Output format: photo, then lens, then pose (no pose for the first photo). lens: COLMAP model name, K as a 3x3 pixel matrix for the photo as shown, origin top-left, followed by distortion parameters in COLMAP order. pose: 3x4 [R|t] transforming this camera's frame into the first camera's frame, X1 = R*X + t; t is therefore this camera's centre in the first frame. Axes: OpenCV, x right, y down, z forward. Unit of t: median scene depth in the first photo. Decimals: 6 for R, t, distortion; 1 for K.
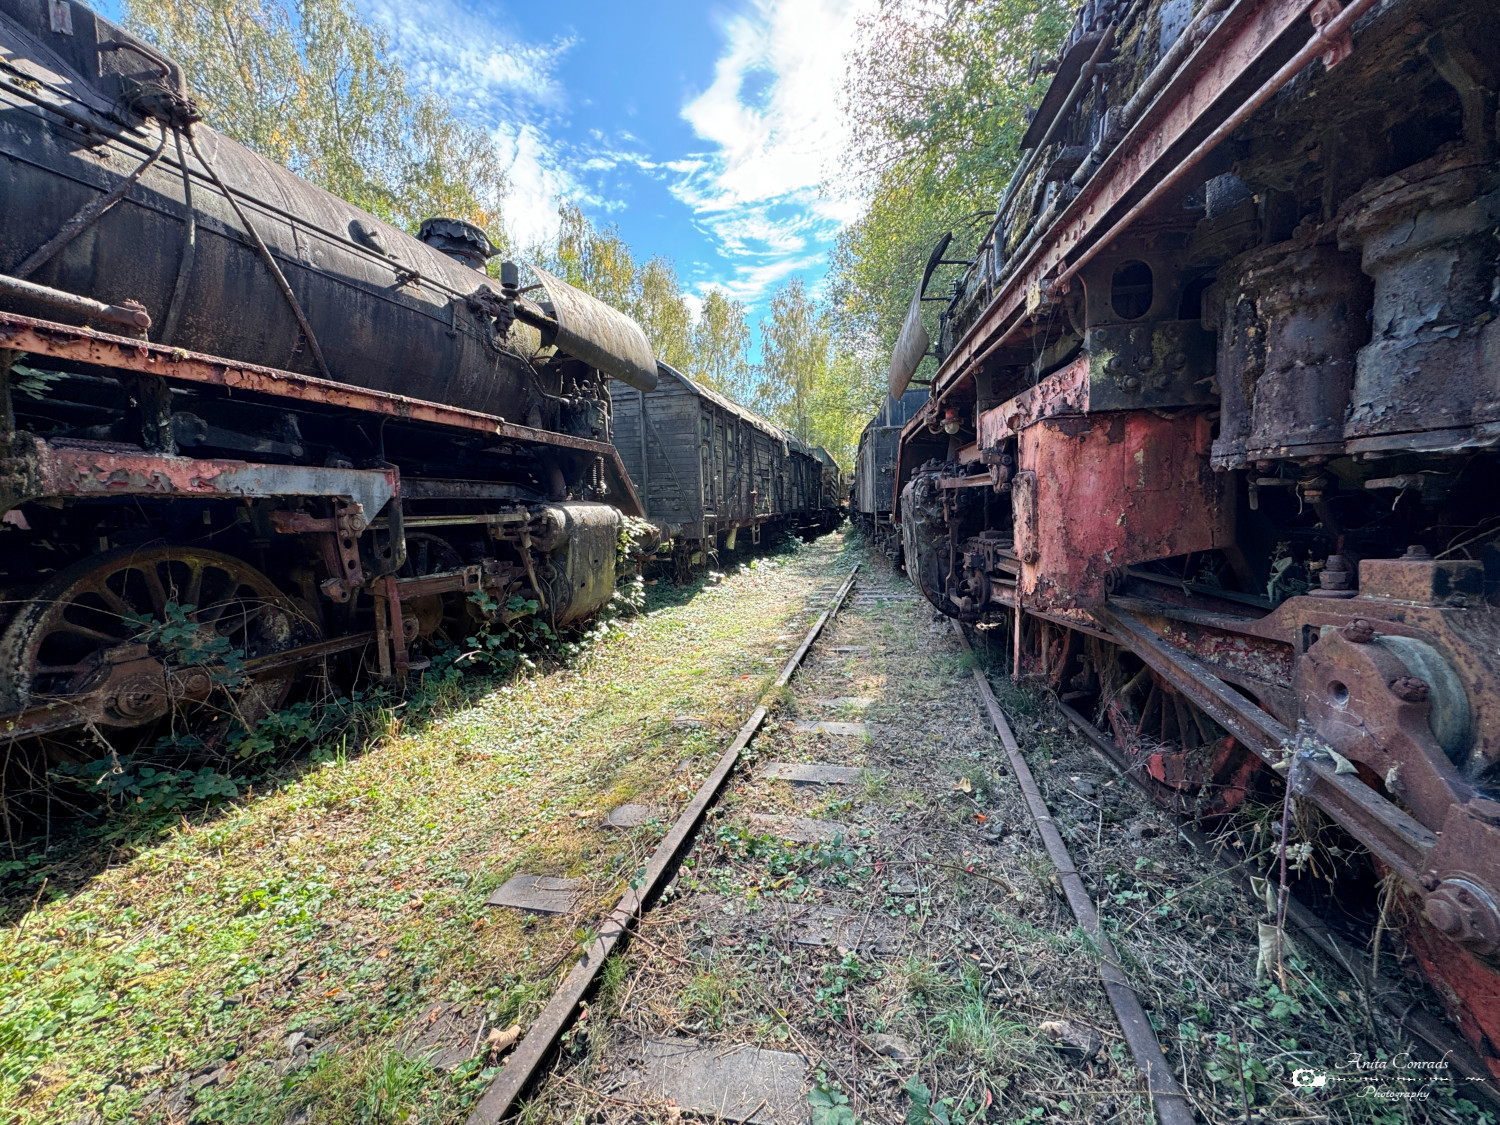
lens RADIAL K [[594.8, 0, 753.6], [0, 594.8, 559.3], [0, 0, 1]] dist [-0.001196, 0.000506]
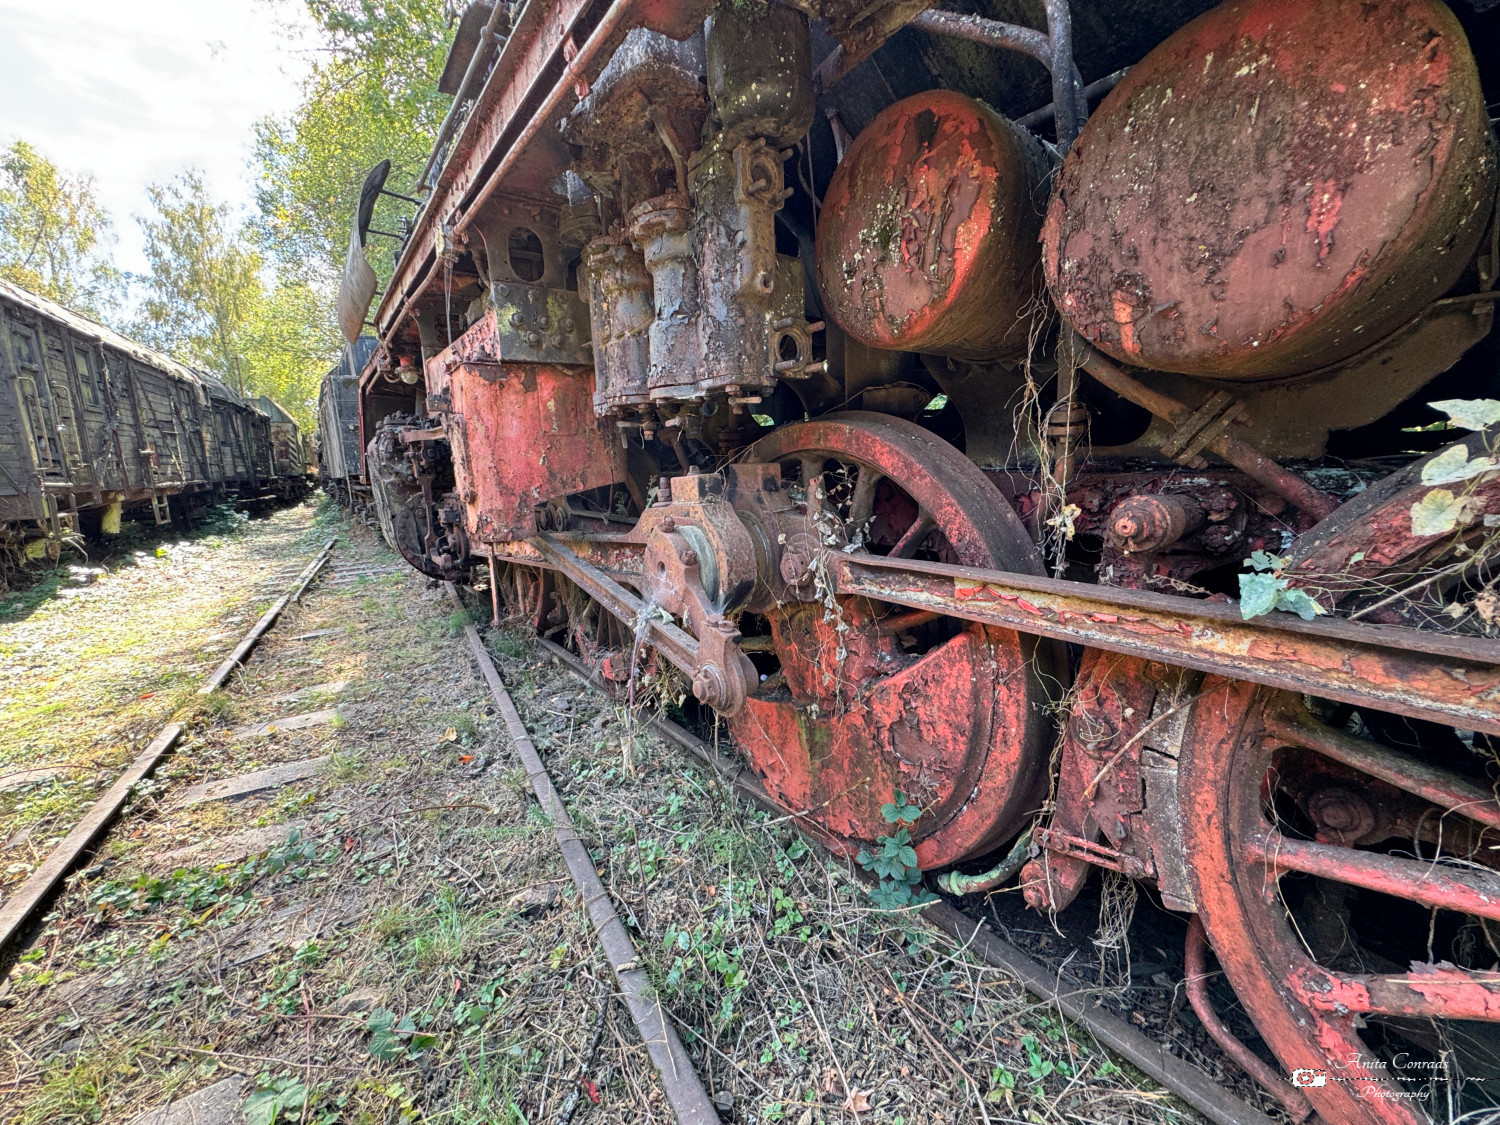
lens RADIAL K [[594.8, 0, 748.4], [0, 594.8, 562.1], [0, 0, 1]] dist [-0.001196, 0.000506]
pose [[0.719888, -0.108458, 0.685565, 0.069745], [0.070511, 0.994034, 0.083218, 0.048094], [-0.690500, -0.011568, 0.723240, -0.088662]]
